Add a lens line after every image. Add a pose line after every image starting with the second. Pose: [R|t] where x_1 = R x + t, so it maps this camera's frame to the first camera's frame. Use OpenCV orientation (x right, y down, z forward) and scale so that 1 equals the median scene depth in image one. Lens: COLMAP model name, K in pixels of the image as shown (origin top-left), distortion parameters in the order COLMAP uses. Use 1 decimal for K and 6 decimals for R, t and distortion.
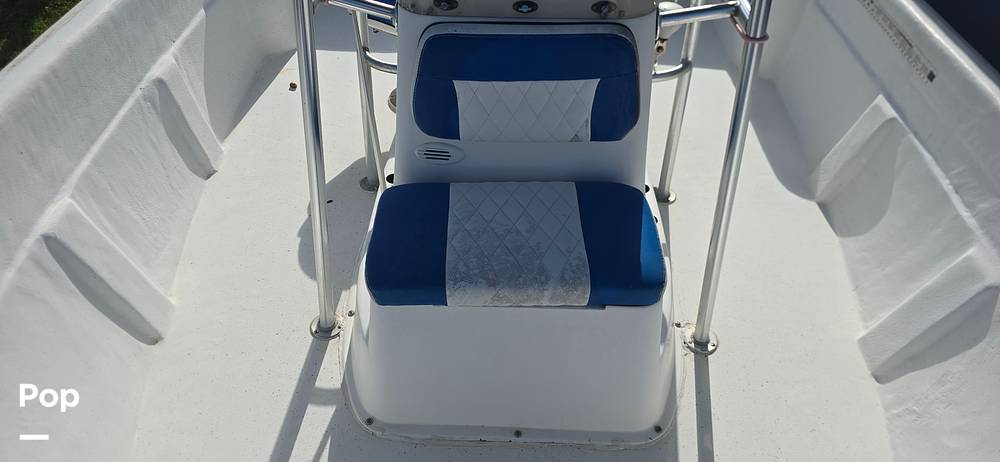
lens RADIAL K [[641.7, 0, 508.1], [0, 641.7, 215.1], [0, 0, 1]] dist [0.044532, -0.032827]
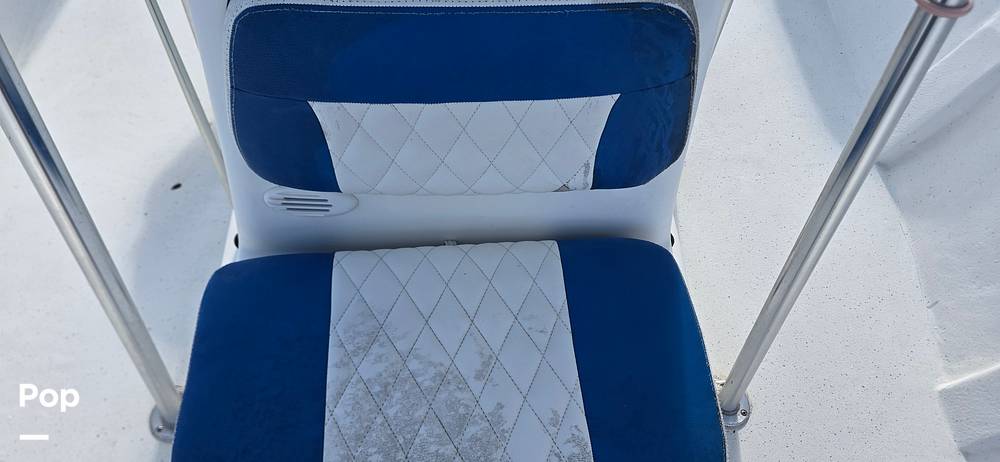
lens RADIAL K [[641.7, 0, 508.1], [0, 641.7, 215.1], [0, 0, 1]] dist [0.044532, -0.032827]
pose [[0.996694, -0.034045, 0.073771, 0.017893], [0.014959, 0.969343, 0.245254, -0.209661], [-0.079859, -0.243340, 0.966648, 0.446132]]
